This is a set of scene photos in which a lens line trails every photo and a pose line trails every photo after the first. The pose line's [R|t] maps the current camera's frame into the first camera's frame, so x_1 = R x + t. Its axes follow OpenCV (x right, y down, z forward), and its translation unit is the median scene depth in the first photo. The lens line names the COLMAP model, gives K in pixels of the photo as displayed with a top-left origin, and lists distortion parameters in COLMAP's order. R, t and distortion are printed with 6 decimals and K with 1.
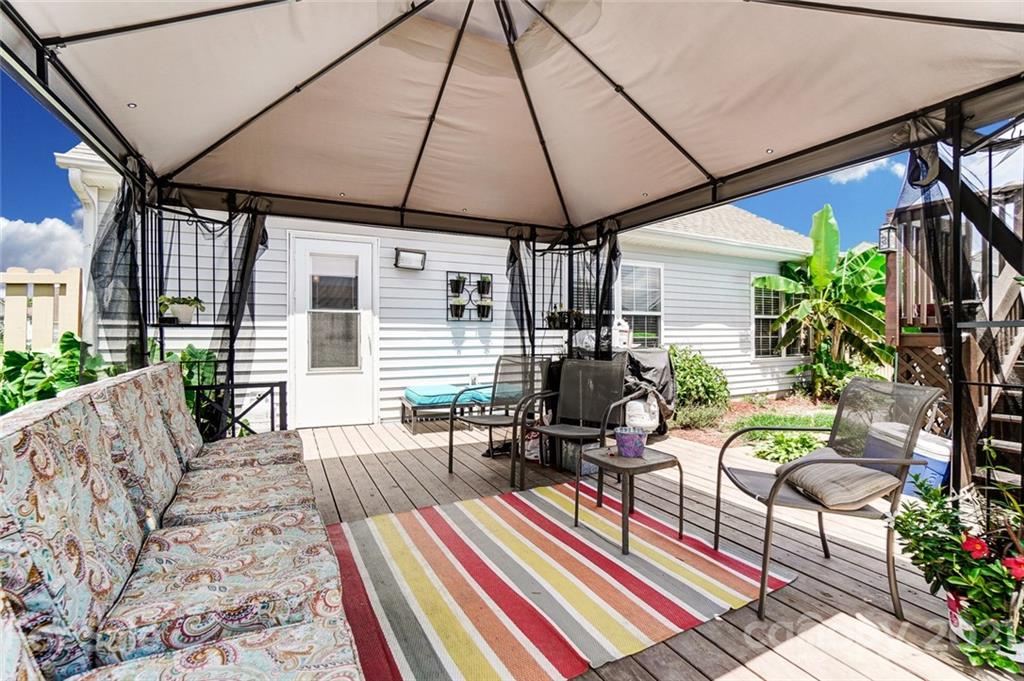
lens RADIAL K [[456.7, 0, 507.2], [0, 456.7, 336.1], [0, 0, 1]] dist [-0.067288, 0.023869]
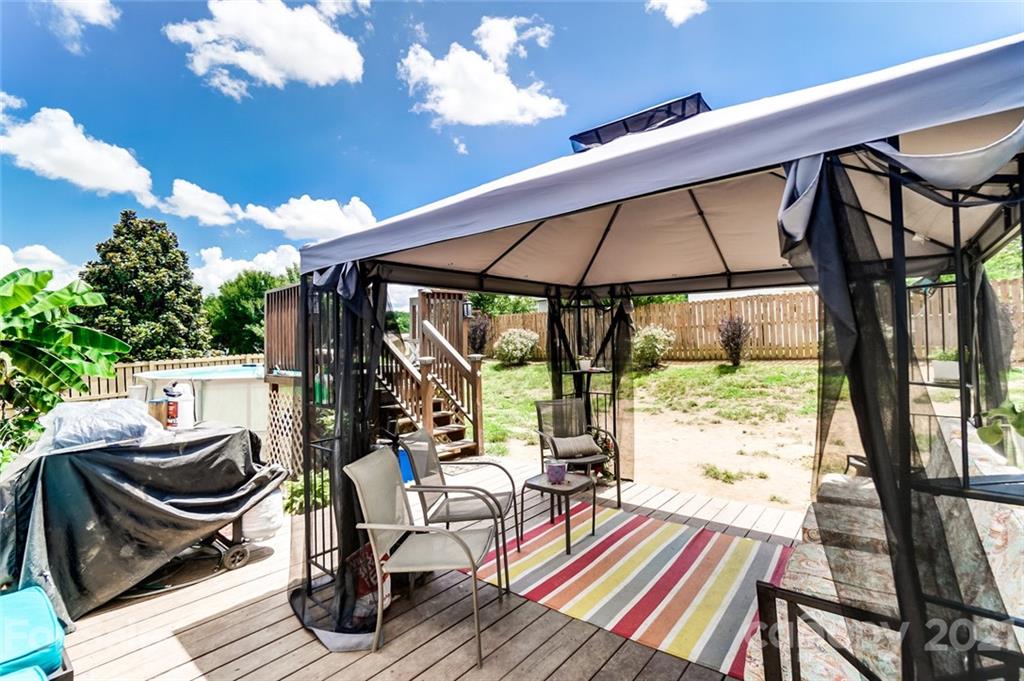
lens RADIAL K [[456.7, 0, 507.2], [0, 456.7, 336.1], [0, 0, 1]] dist [-0.067288, 0.023869]
pose [[-0.381990, 0.011625, 0.924093, -0.974786], [0.014002, 0.999879, -0.006790, -0.171127], [-0.924060, 0.010345, -0.382106, 1.710746]]
